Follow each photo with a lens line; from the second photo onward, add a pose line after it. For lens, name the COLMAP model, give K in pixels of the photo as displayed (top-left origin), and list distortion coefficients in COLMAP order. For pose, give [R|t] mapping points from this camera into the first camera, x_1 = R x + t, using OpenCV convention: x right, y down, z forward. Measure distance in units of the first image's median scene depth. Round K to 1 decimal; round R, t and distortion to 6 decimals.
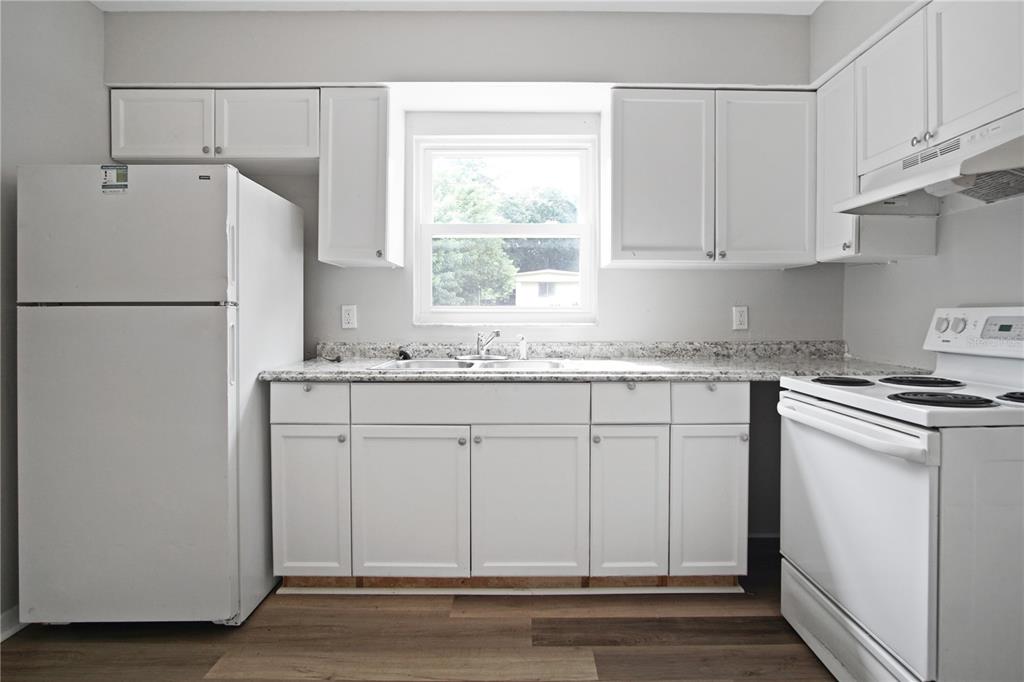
lens RADIAL K [[560.7, 0, 495.5], [0, 560.7, 328.7], [0, 0, 1]] dist [-0.027812, 0.001206]
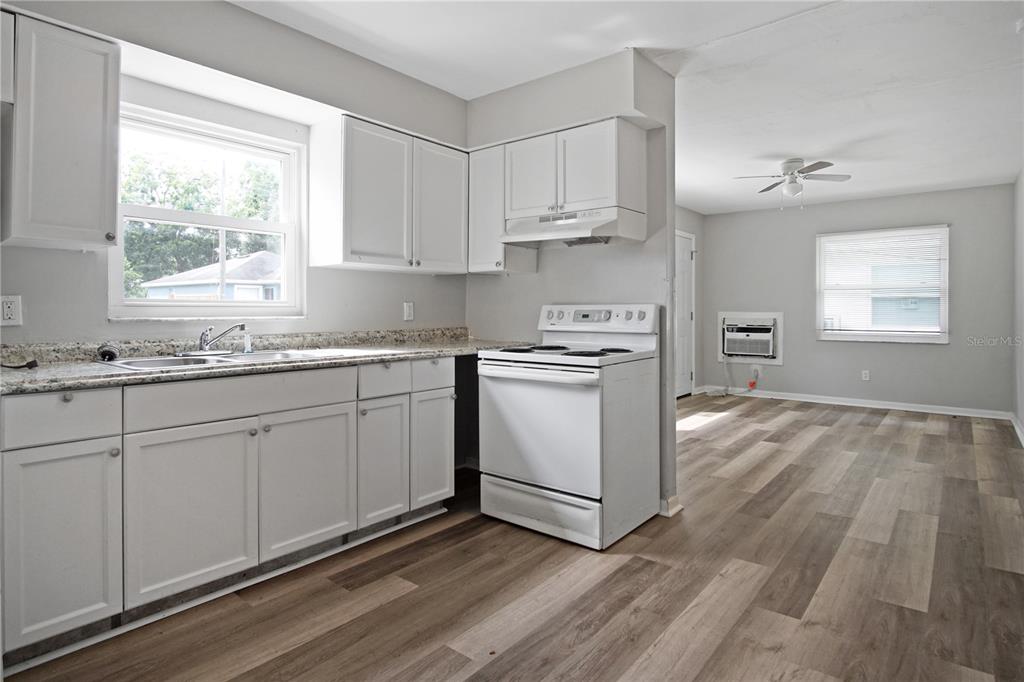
lens RADIAL K [[557.0, 0, 526.4], [0, 557.0, 317.6], [0, 0, 1]] dist [-0.035602, 0.012427]
pose [[0.626607, -0.010389, 0.779266, -0.520220], [0.016969, 0.999856, -0.000314, 0.000692], [-0.779151, 0.013420, 0.626693, -0.021300]]
